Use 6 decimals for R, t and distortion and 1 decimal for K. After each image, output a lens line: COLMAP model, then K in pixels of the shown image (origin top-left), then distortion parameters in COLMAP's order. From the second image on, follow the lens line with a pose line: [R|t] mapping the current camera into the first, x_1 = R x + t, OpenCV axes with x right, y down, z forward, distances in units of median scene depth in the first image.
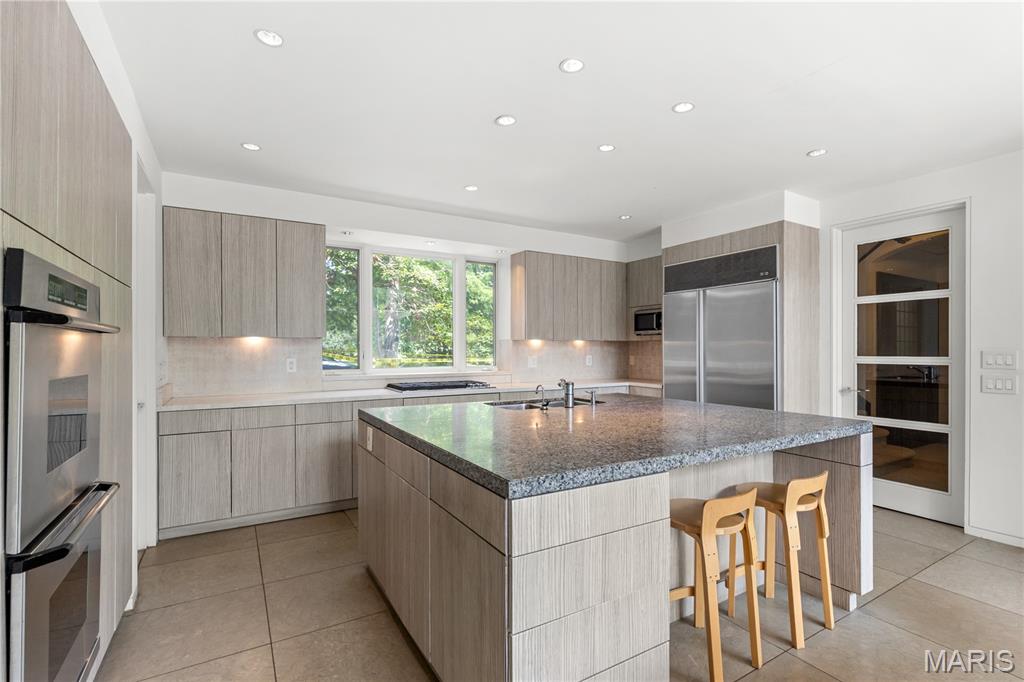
lens RADIAL K [[478.9, 0, 531.3], [0, 478.9, 350.8], [0, 0, 1]] dist [0.002913, 0.000387]
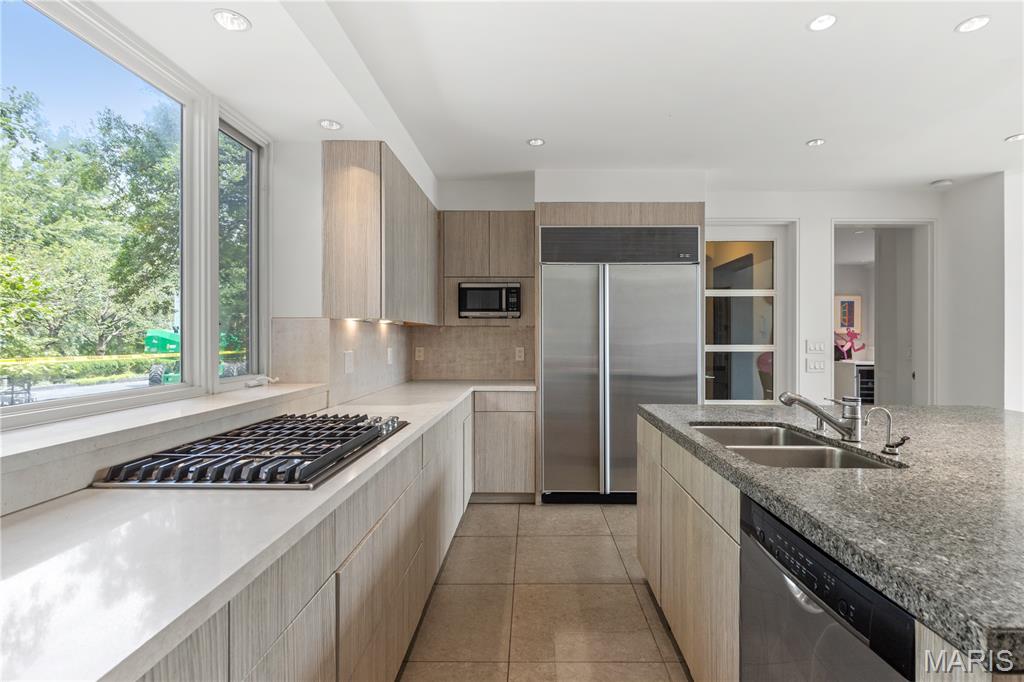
lens RADIAL K [[486.8, 0, 512.0], [0, 486.8, 341.0], [0, 0, 1]] dist [-0.000230, 0.000251]
pose [[0.537846, -0.001637, 0.843041, -0.385708], [0.001074, 0.999999, 0.001257, 0.000473], [-0.843042, 0.000229, 0.537847, 0.632023]]
